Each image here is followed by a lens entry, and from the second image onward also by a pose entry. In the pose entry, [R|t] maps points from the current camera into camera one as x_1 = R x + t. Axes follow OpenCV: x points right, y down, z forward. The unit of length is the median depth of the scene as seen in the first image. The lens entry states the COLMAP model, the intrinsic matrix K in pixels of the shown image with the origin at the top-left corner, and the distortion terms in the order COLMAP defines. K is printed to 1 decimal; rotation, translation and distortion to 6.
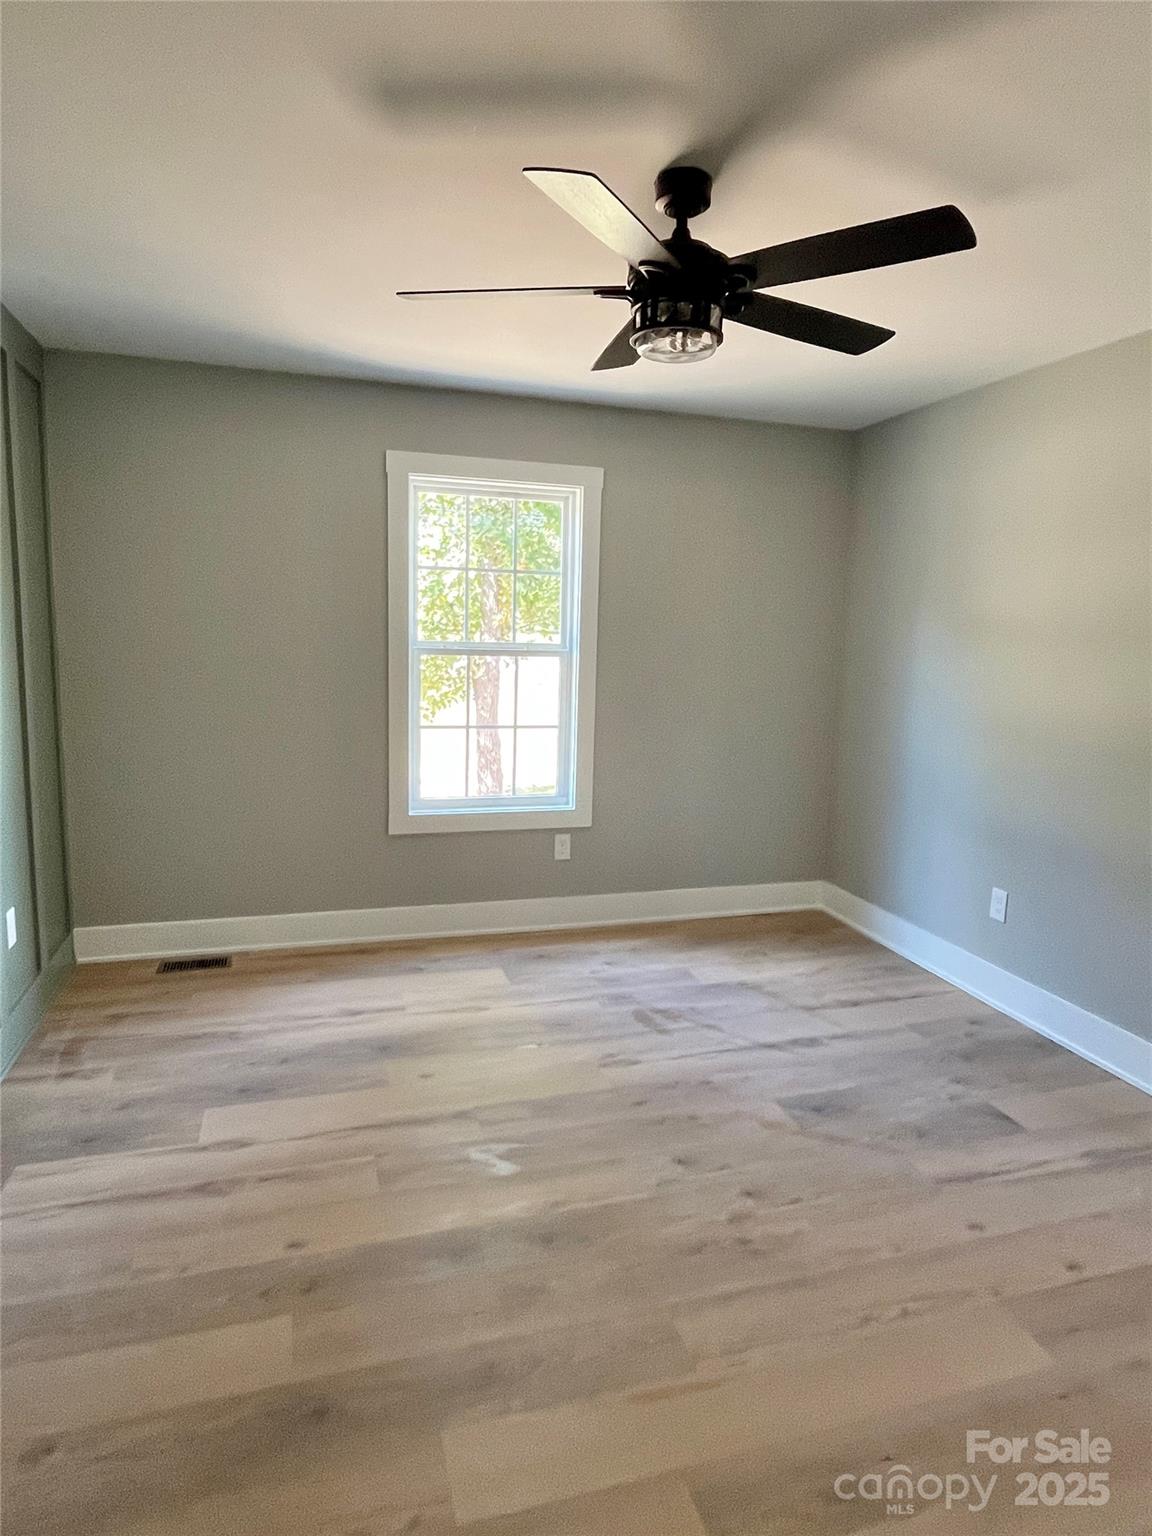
lens RADIAL K [[1133.2, 0, 580.5], [0, 1133.2, 767.7], [0, 0, 1]] dist [0.004636, 0.001960]
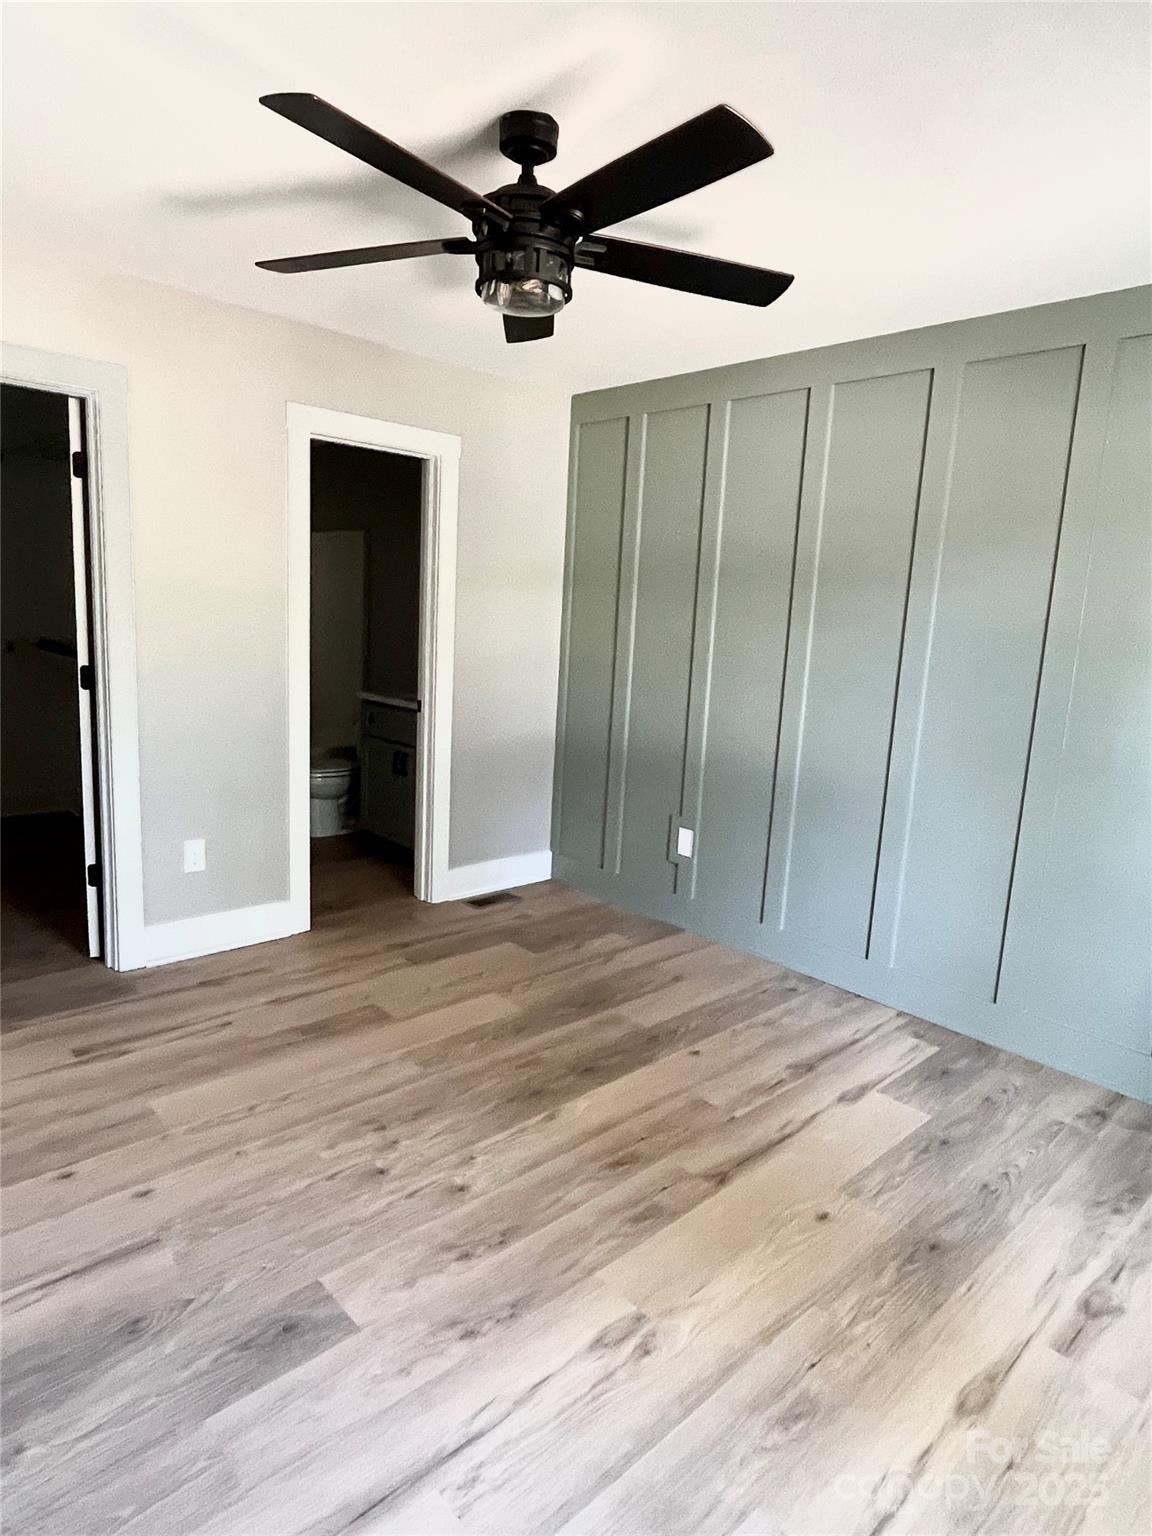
lens RADIAL K [[903.7, 0, 578.8], [0, 903.7, 764.8], [0, 0, 1]] dist [-0.002604, 0.000078]
pose [[-0.914149, -0.005687, -0.405339, 0.297209], [-0.125310, 0.954894, 0.269211, -0.182293], [0.385525, 0.296892, -0.873628, 1.571521]]
